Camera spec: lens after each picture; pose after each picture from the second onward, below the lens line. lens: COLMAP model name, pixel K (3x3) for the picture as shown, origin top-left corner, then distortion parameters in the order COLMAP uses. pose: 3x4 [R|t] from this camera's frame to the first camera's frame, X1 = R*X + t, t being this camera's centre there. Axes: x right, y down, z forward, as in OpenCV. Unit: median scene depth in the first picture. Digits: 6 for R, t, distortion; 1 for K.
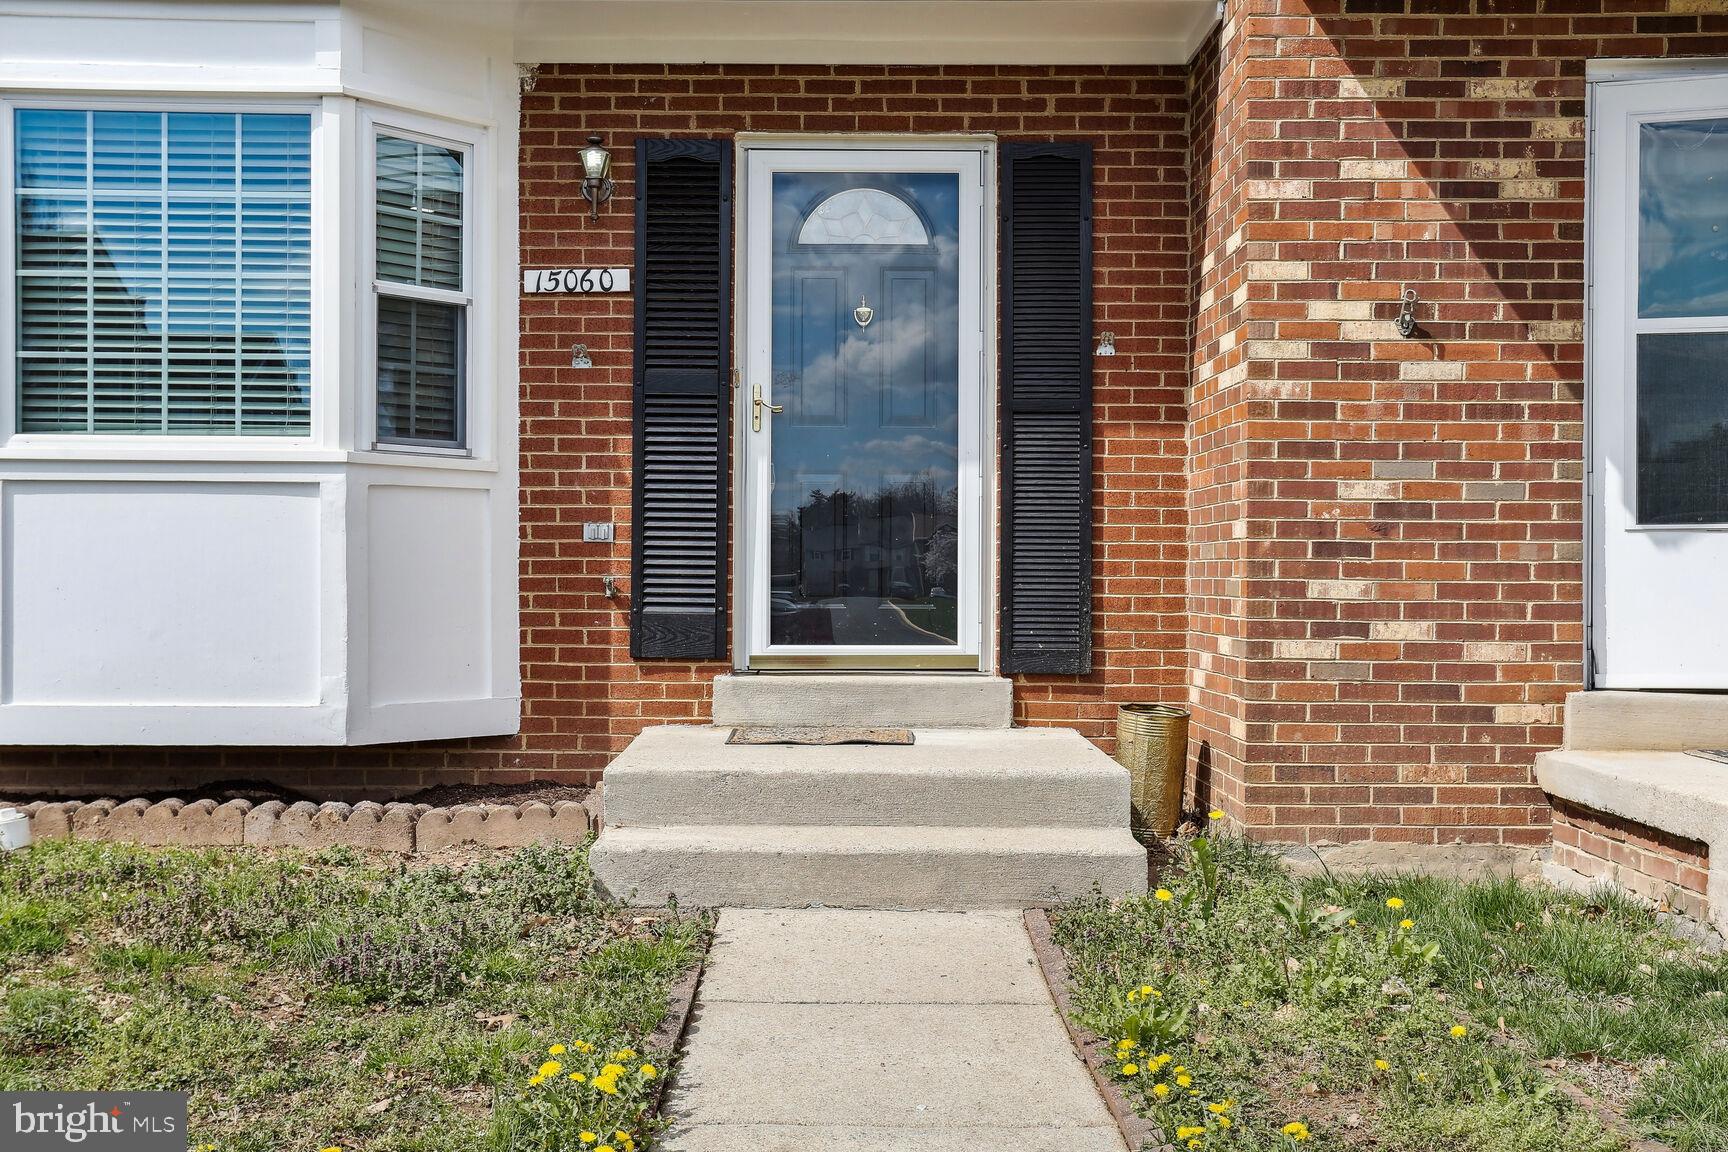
lens RADIAL K [[1659.2, 0, 854.3], [0, 1659.2, 572.6], [0, 0, 1]] dist [0.026357, 0.000000]
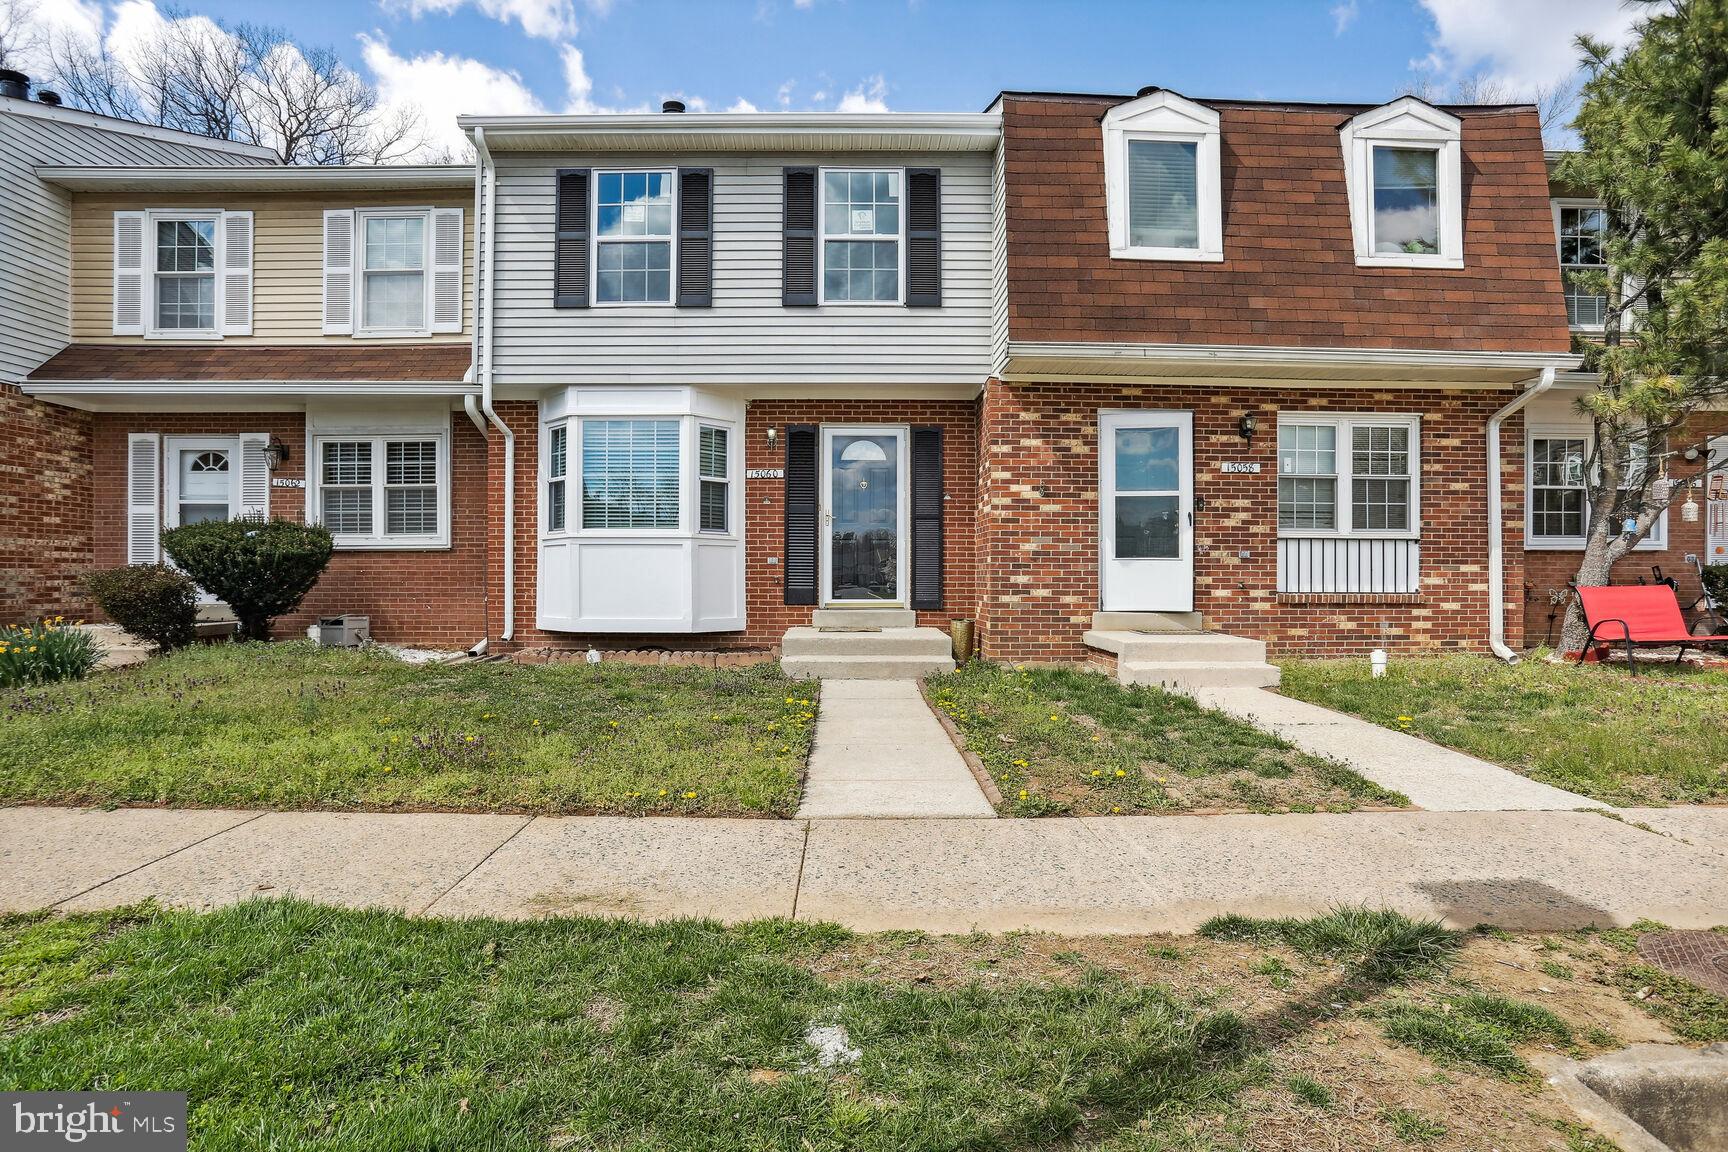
lens RADIAL K [[834.1, 0, 868.2], [0, 834.1, 571.5], [0, 0, 1]] dist [-0.004211, 0.001131]
pose [[0.999707, -0.002221, 0.024116, -0.026016], [0.002372, 0.999978, -0.006225, 0.004849], [-0.024102, 0.006280, 0.999690, -0.524476]]
